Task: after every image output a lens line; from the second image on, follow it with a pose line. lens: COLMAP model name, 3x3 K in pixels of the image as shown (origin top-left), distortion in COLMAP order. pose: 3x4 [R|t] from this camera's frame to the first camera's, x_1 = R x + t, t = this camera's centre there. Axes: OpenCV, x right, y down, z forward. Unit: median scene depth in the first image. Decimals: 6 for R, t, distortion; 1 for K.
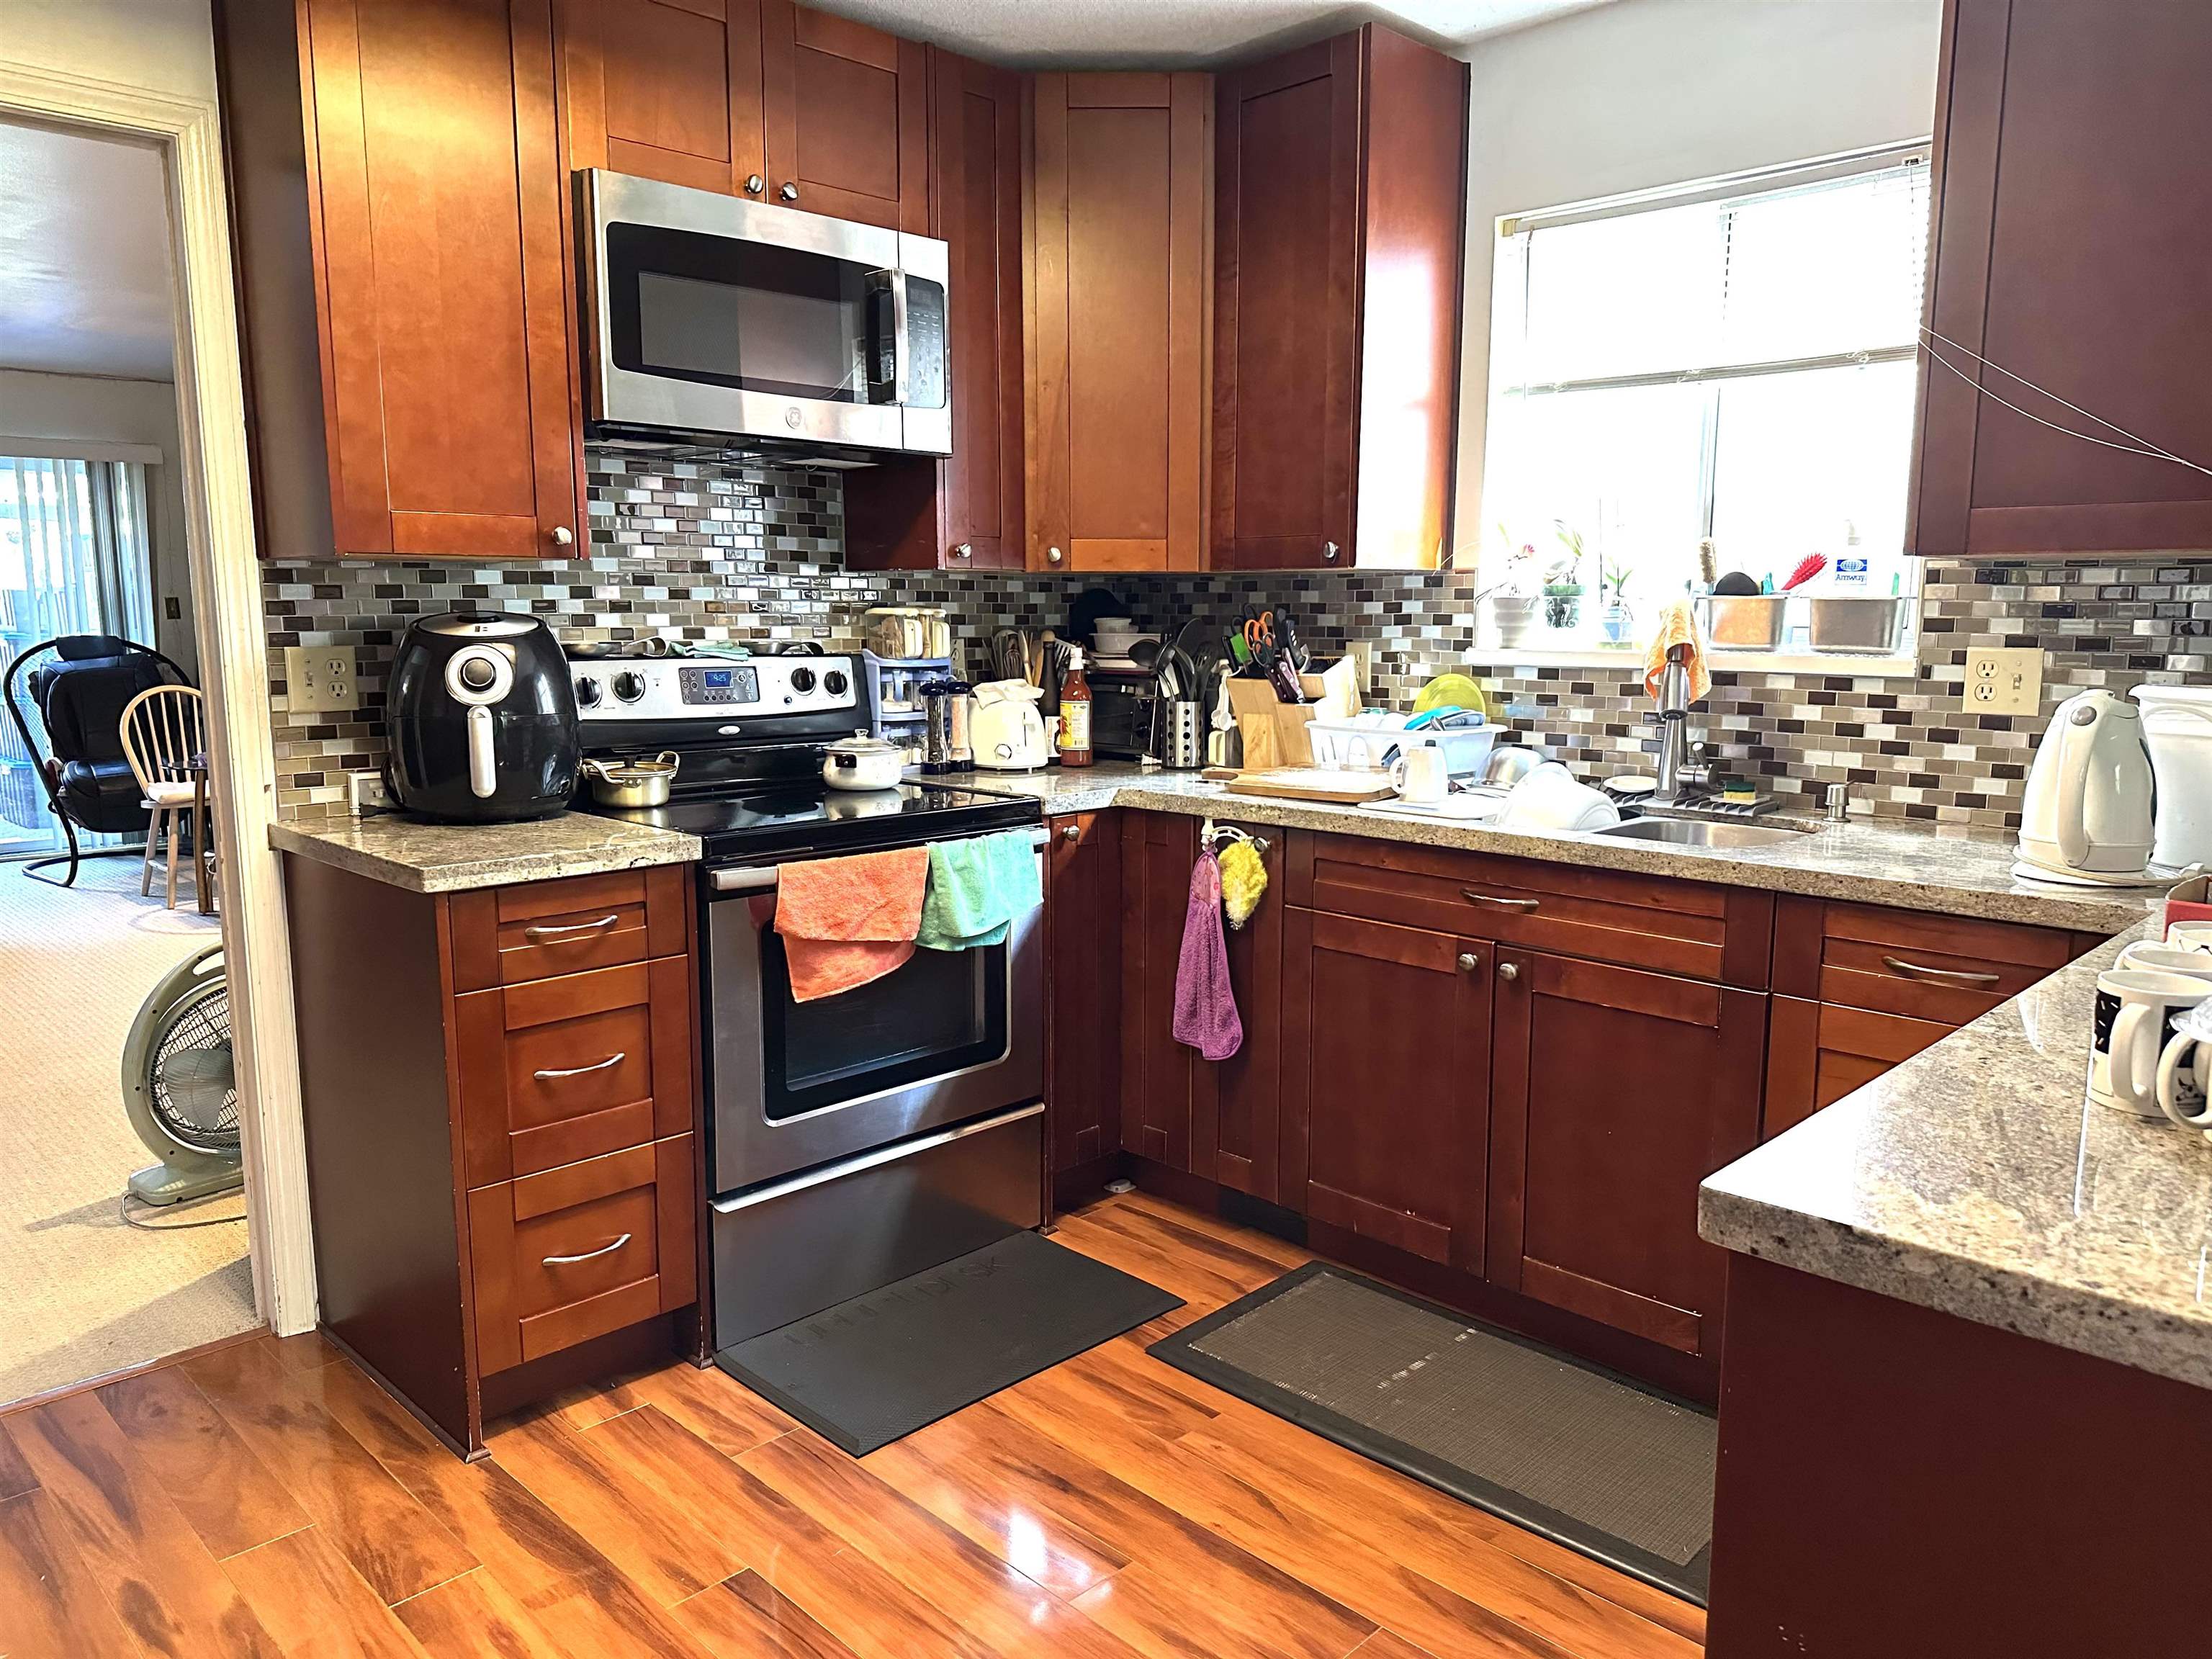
lens RADIAL K [[1566.3, 0, 1106.0], [0, 1566.3, 829.5], [0, 0, 1]] dist [0.058823, -0.039343]
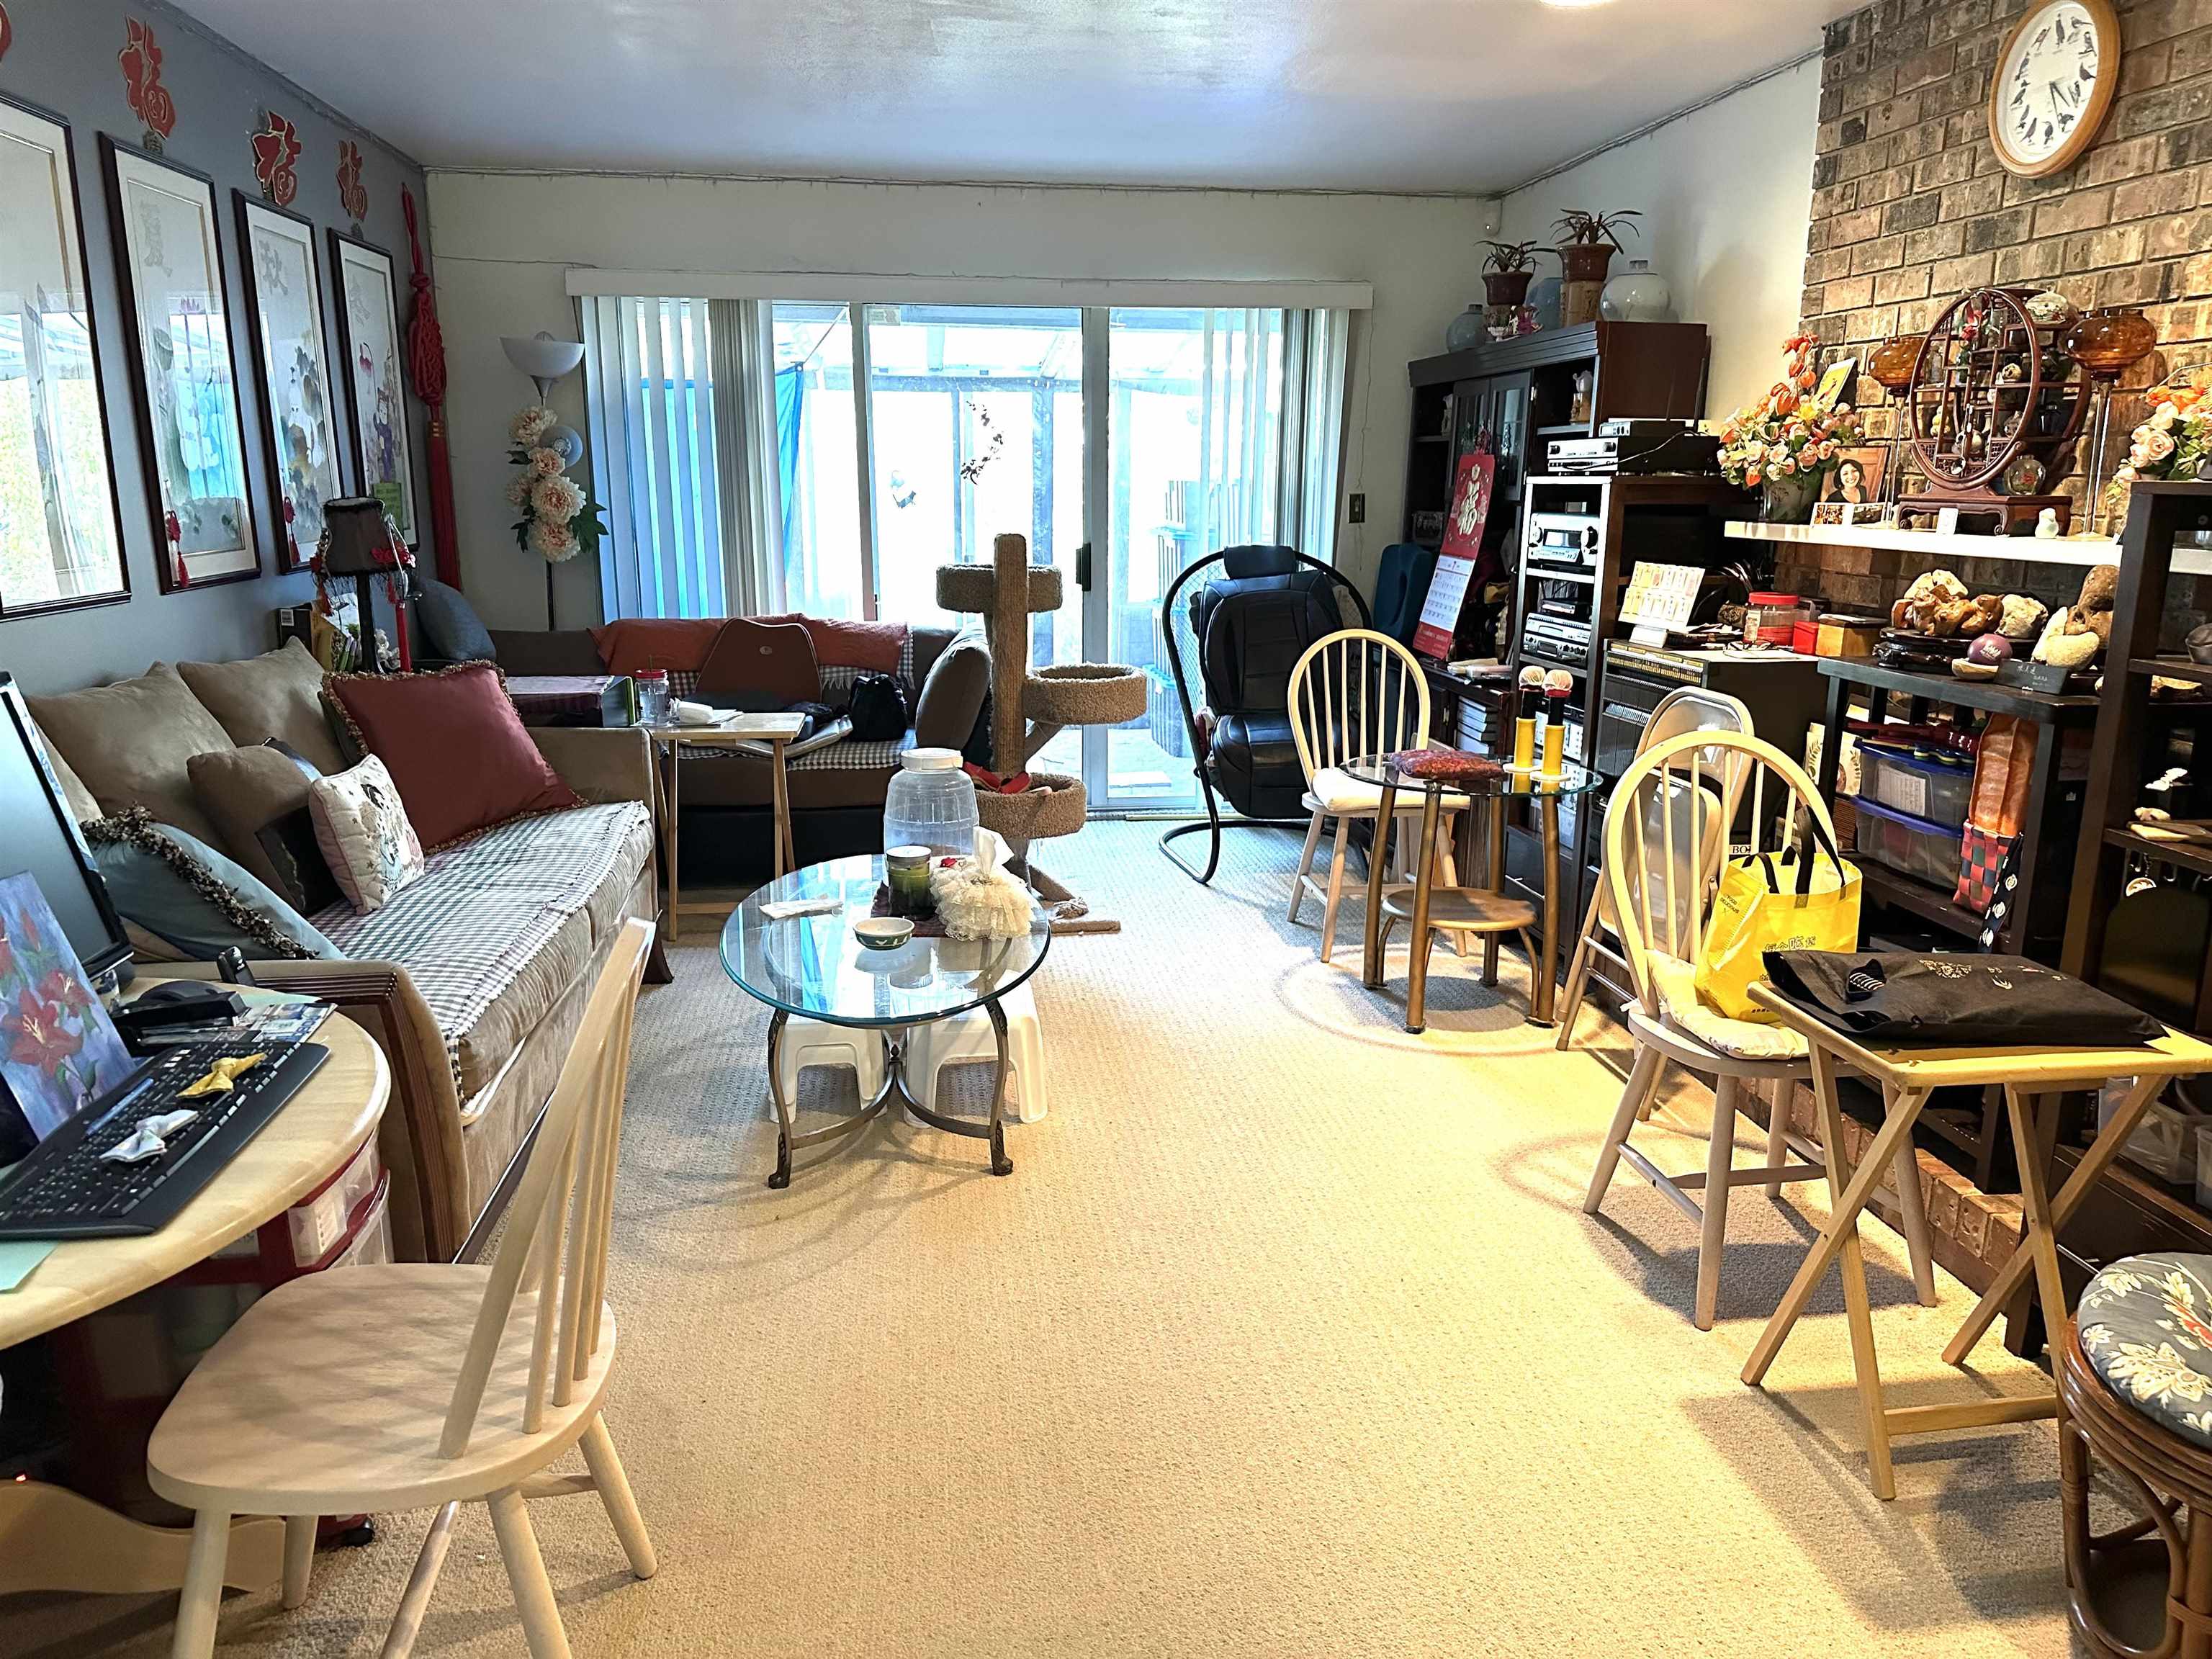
lens RADIAL K [[1566.3, 0, 1106.0], [0, 1566.3, 829.5], [0, 0, 1]] dist [0.058823, -0.039343]
pose [[0.796717, 0.134559, -0.589182, -0.243277], [-0.093029, 0.990585, 0.100434, -0.057431], [0.597150, -0.025206, 0.801734, 0.360976]]
